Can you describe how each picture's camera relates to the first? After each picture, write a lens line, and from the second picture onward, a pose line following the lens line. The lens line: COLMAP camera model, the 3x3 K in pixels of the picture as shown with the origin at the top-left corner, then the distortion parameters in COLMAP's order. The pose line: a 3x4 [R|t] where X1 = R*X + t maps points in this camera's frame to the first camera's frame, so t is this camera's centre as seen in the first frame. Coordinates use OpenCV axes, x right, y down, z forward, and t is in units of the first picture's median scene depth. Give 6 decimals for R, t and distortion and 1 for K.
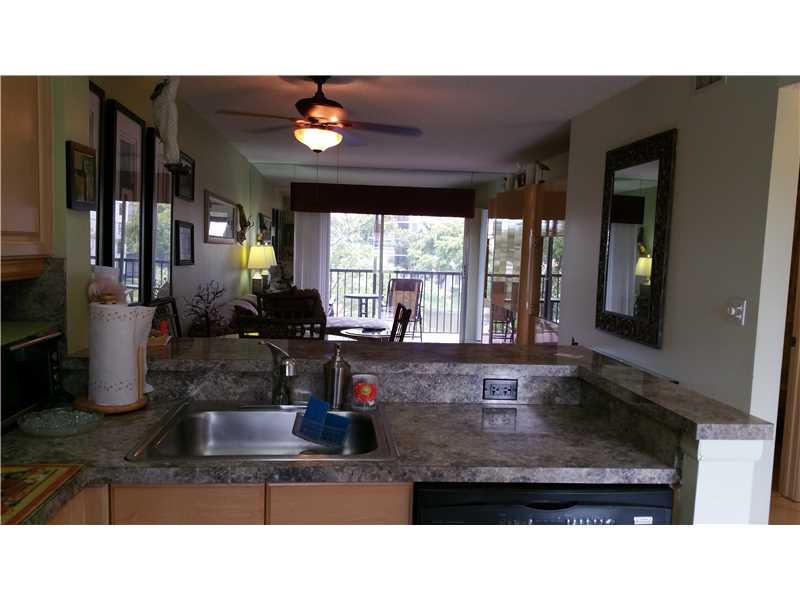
lens RADIAL K [[639.9, 0, 377.7], [0, 639.9, 302.6], [0, 0, 1]] dist [0.141634, -0.273048]
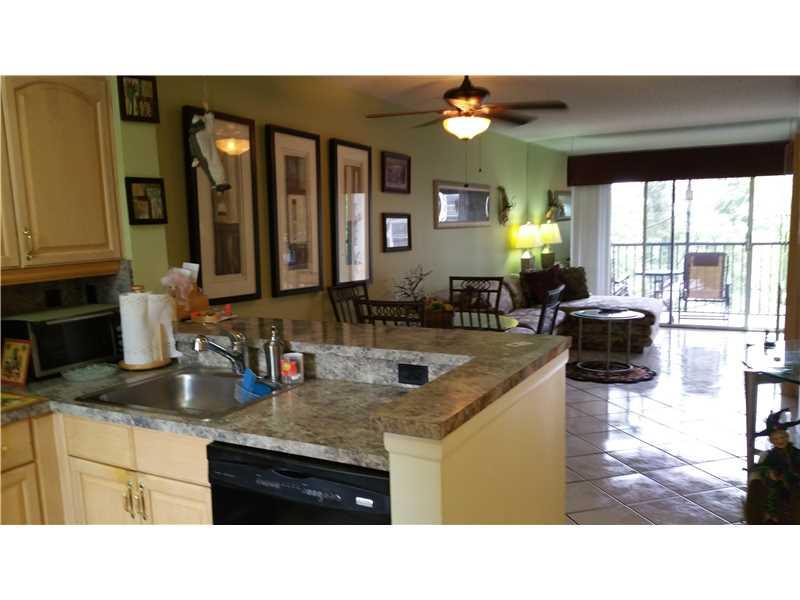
lens RADIAL K [[639.9, 0, 377.7], [0, 639.9, 302.6], [0, 0, 1]] dist [0.141634, -0.273048]
pose [[0.830918, 0.012443, -0.556256, 0.726128], [0.009082, 0.999313, 0.035922, -0.020818], [0.556321, -0.034900, 0.830234, 0.105060]]
